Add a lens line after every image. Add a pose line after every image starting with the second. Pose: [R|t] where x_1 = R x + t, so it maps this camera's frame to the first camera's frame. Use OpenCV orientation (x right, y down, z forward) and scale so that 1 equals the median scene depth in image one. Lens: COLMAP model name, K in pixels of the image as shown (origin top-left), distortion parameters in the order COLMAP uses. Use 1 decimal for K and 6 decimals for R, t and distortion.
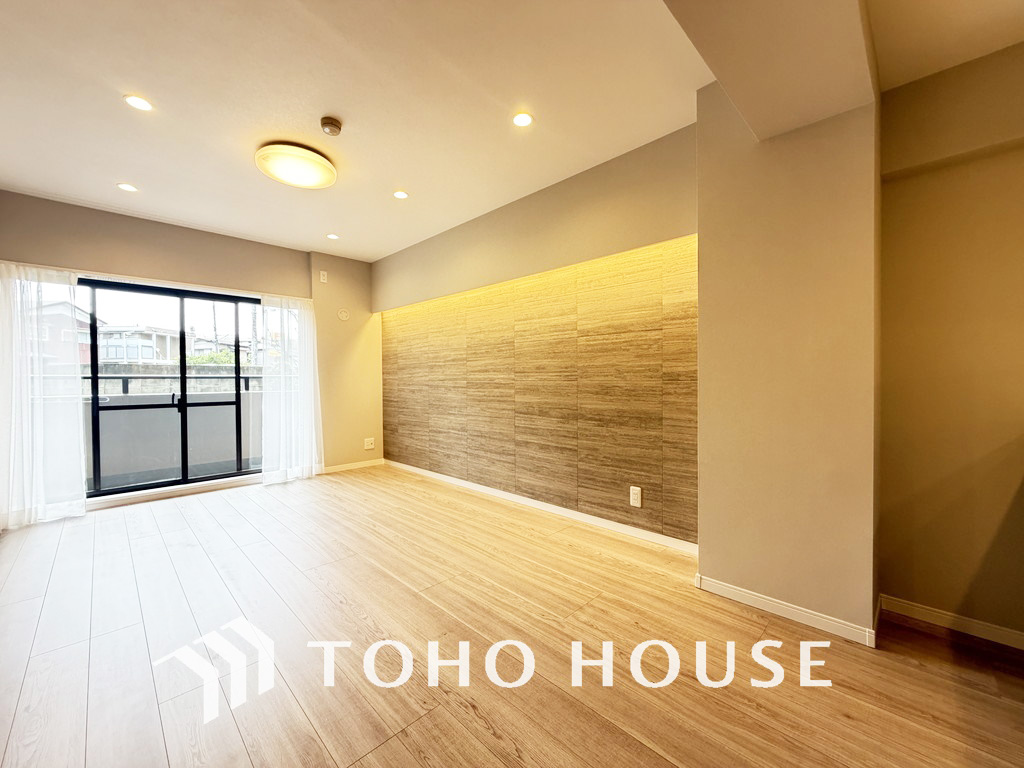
lens RADIAL K [[408.8, 0, 508.1], [0, 408.8, 384.4], [0, 0, 1]] dist [-0.000323, -0.000762]
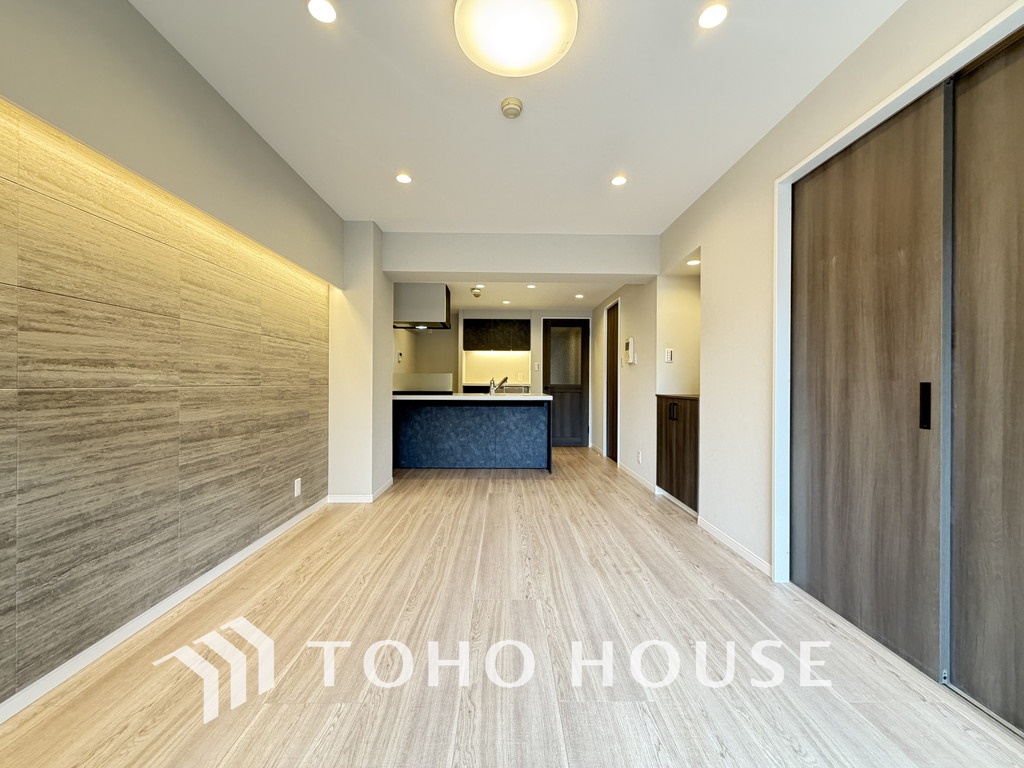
lens RADIAL K [[408.8, 0, 508.1], [0, 408.8, 384.4], [0, 0, 1]] dist [-0.000323, -0.000762]
pose [[-0.714941, -0.000141, 0.699185, -0.776448], [0.008268, 0.999928, 0.008656, -0.013512], [-0.699136, 0.011969, -0.714889, 1.212517]]
